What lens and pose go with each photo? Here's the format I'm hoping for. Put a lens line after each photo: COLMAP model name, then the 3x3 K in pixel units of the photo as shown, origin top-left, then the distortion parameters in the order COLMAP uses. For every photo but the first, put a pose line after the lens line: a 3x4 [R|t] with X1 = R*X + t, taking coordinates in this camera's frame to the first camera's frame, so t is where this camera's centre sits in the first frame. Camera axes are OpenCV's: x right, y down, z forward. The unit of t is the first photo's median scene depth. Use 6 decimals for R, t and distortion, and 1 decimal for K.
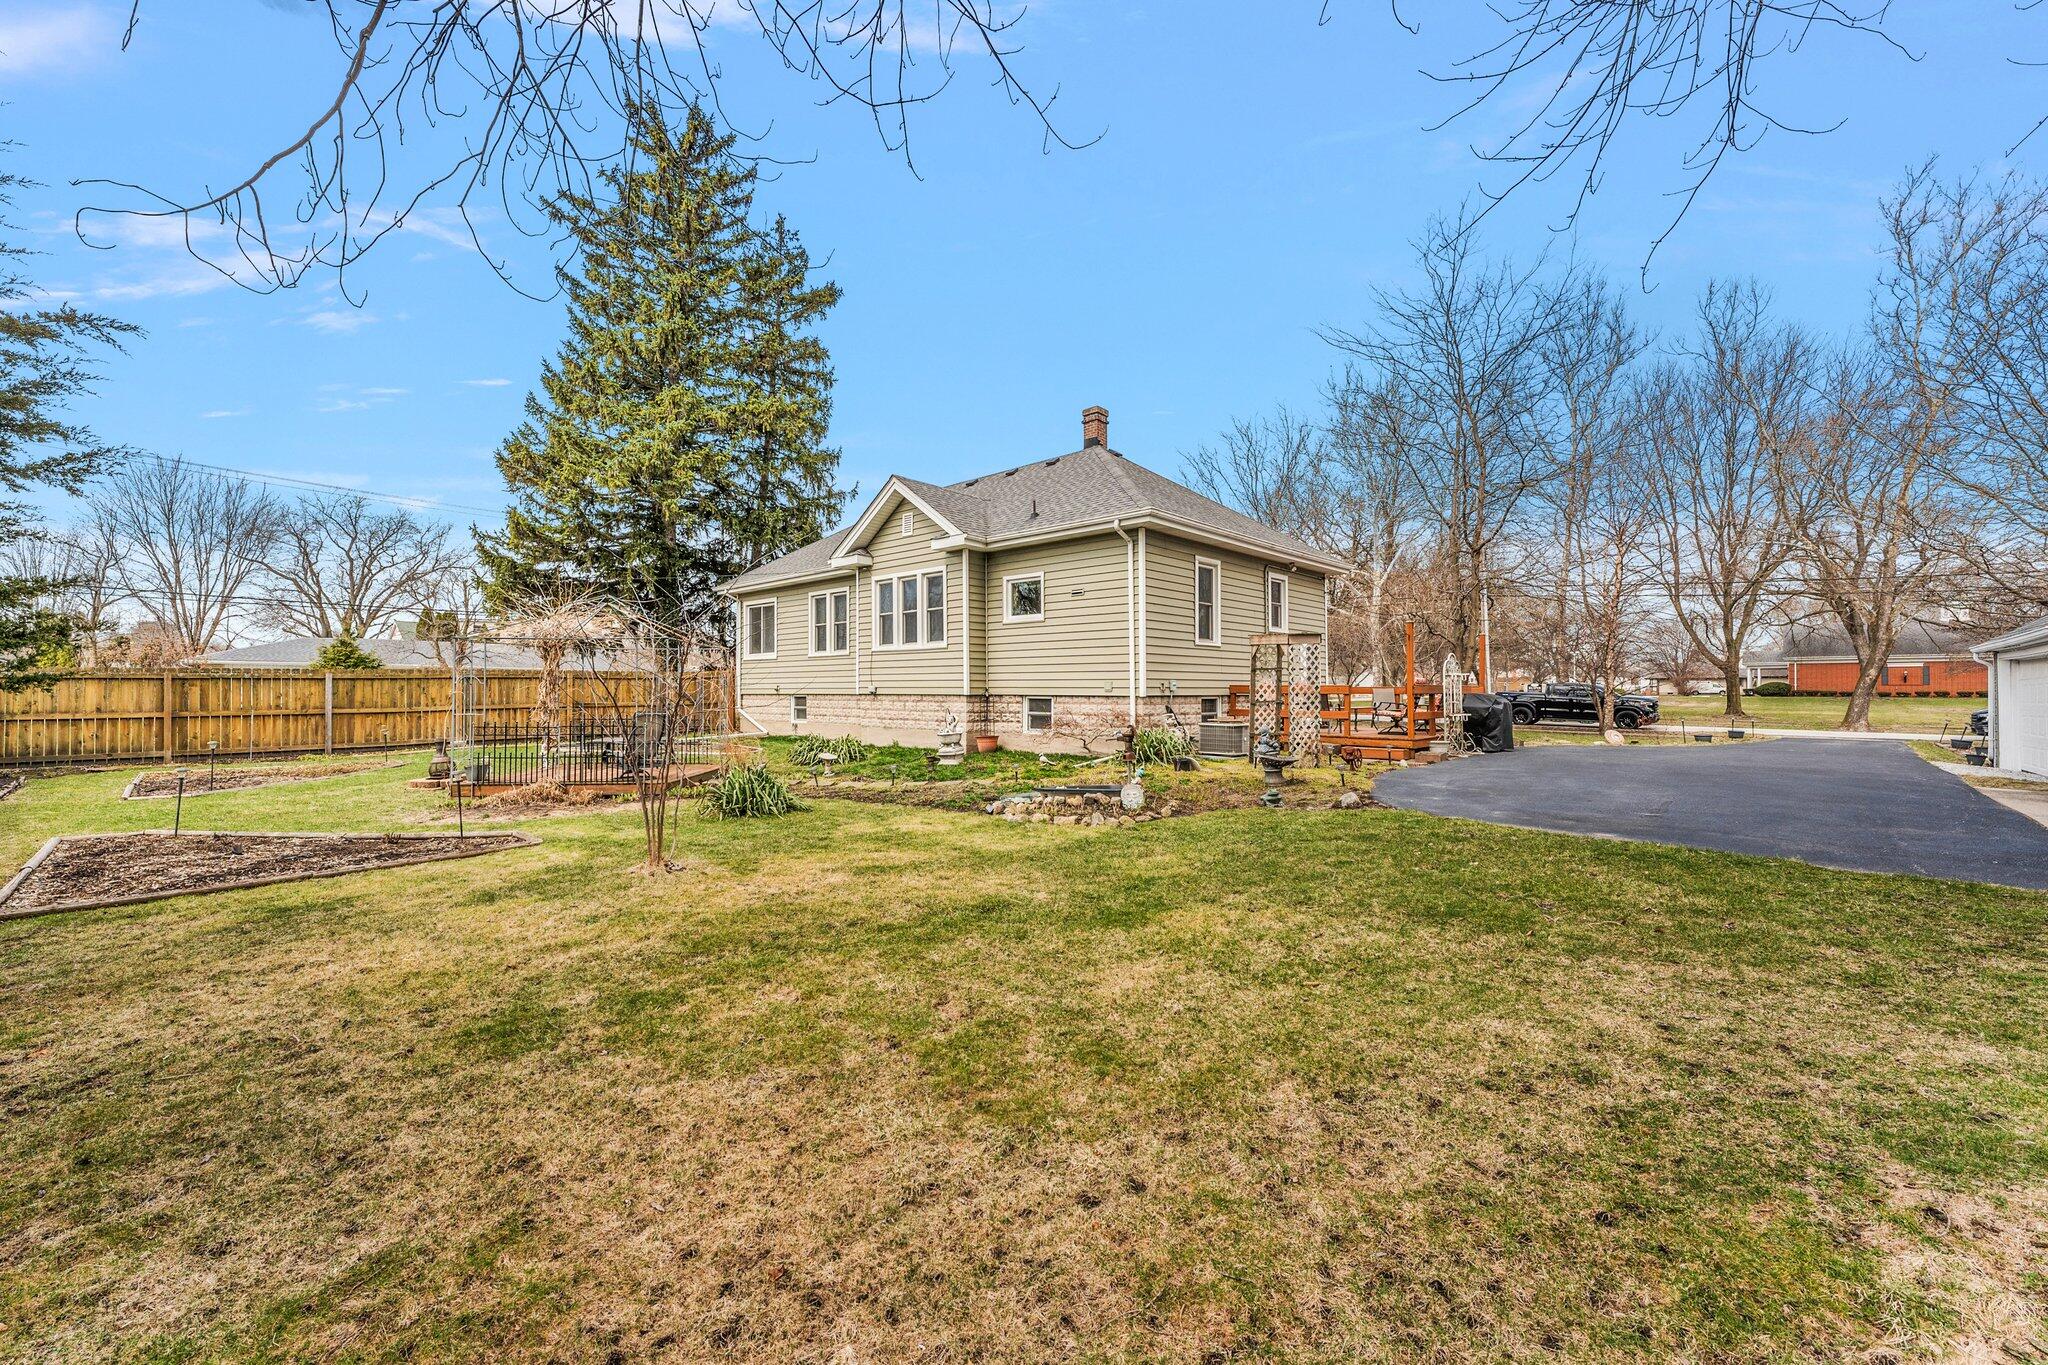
lens RADIAL K [[853.4, 0, 1024.0], [0, 853.4, 682.5], [0, 0, 1]] dist [0.000253, 0.000127]
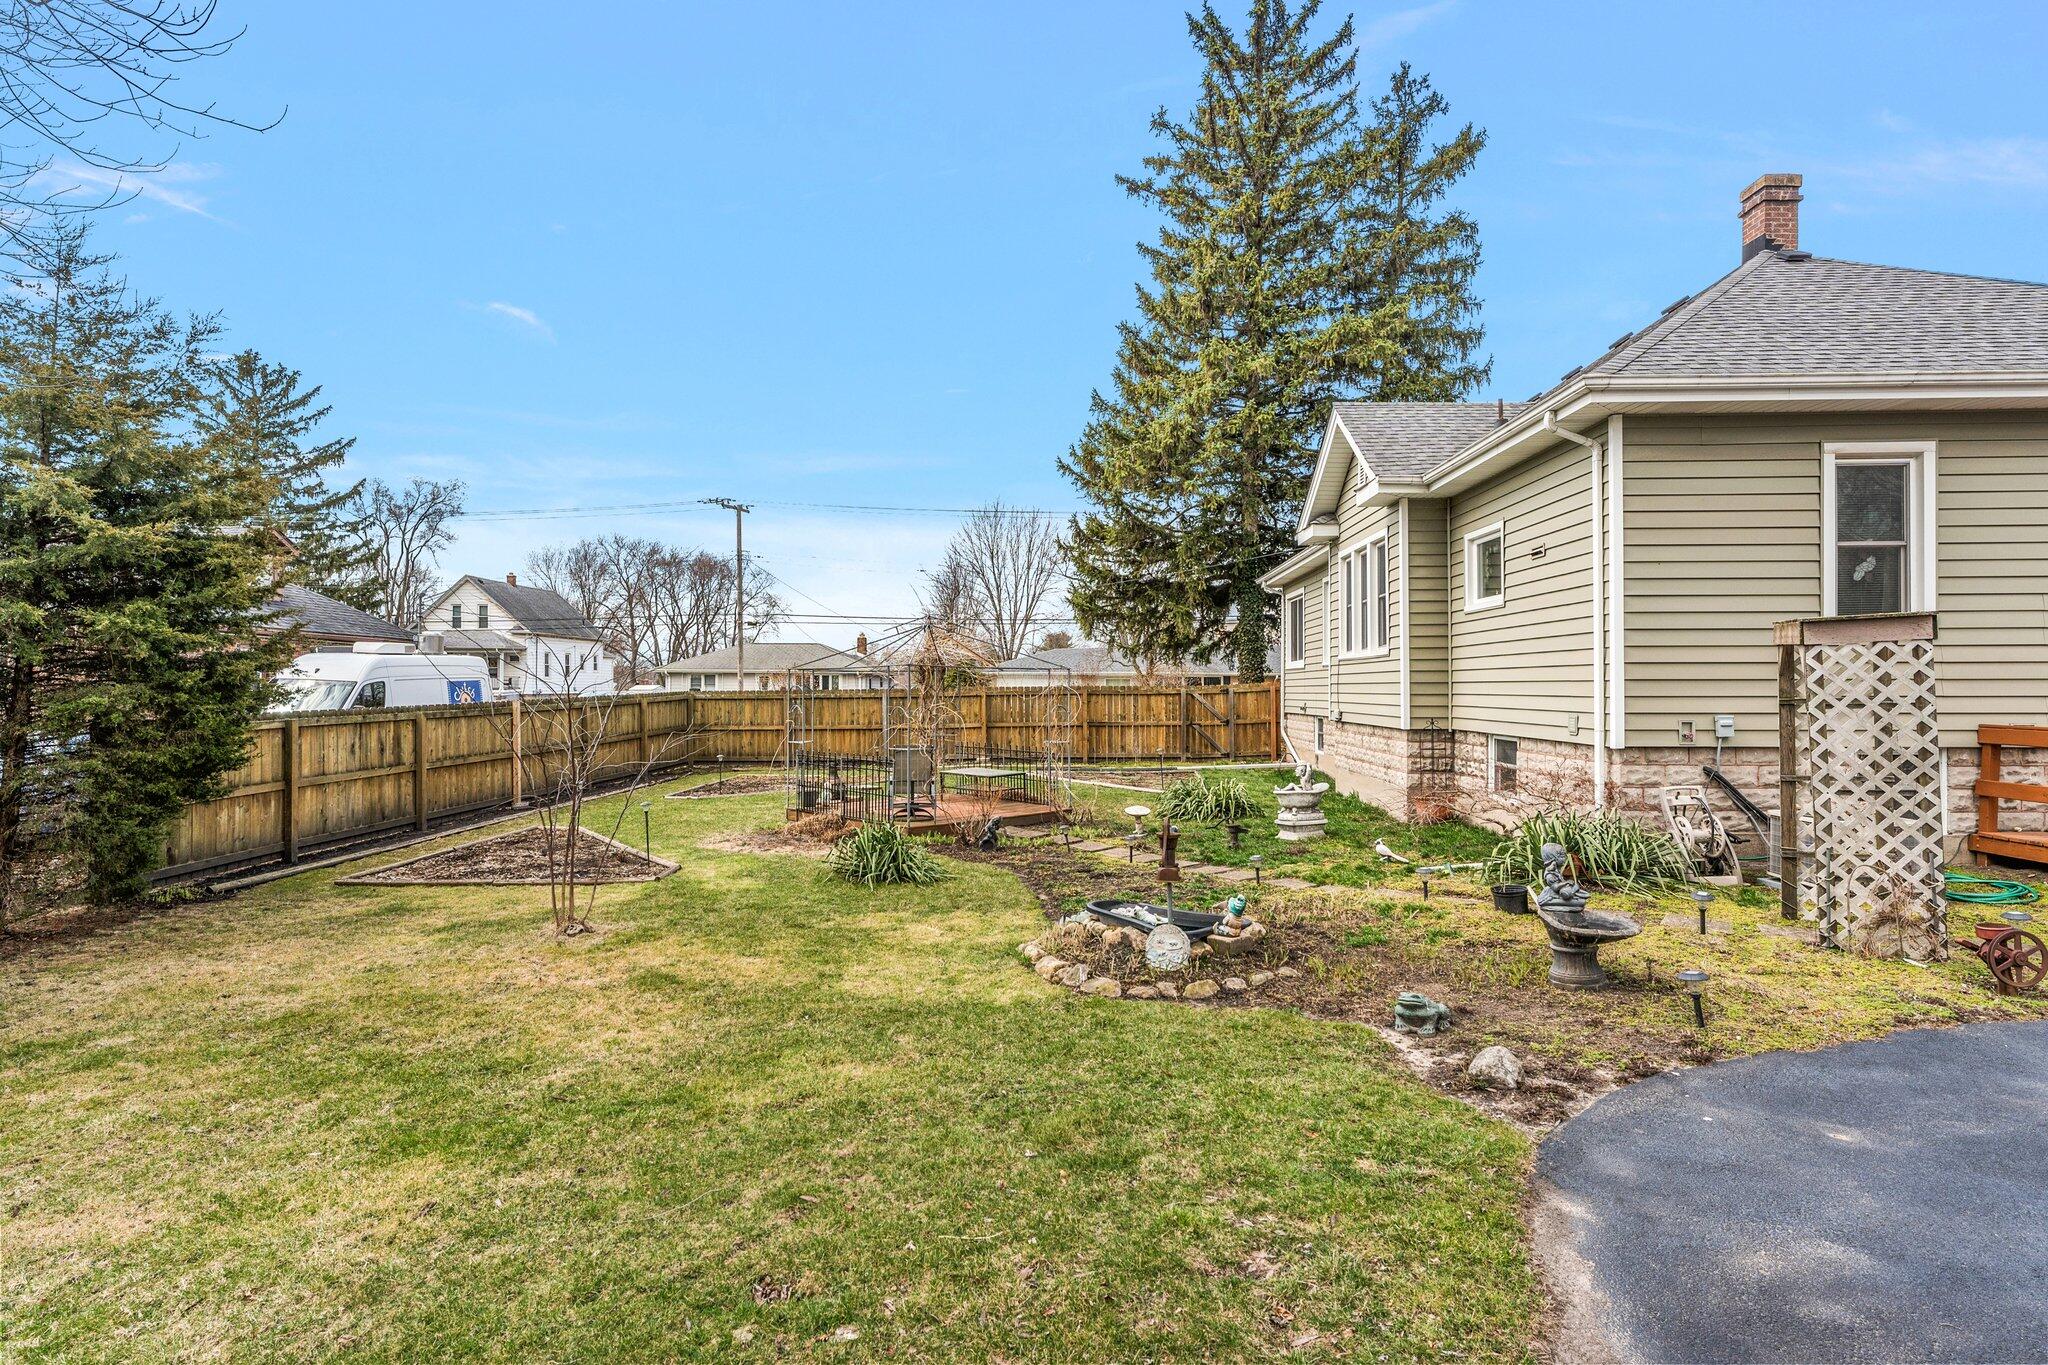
lens RADIAL K [[1029.3, 0, 1024.0], [0, 1029.3, 682.5], [0, 0, 1]] dist [-0.002999, -0.000722]
pose [[0.621995, -0.005371, -0.783003, 0.349854], [0.010450, 0.999944, 0.001441, -0.023976], [0.782952, -0.009079, 0.622016, 0.302737]]
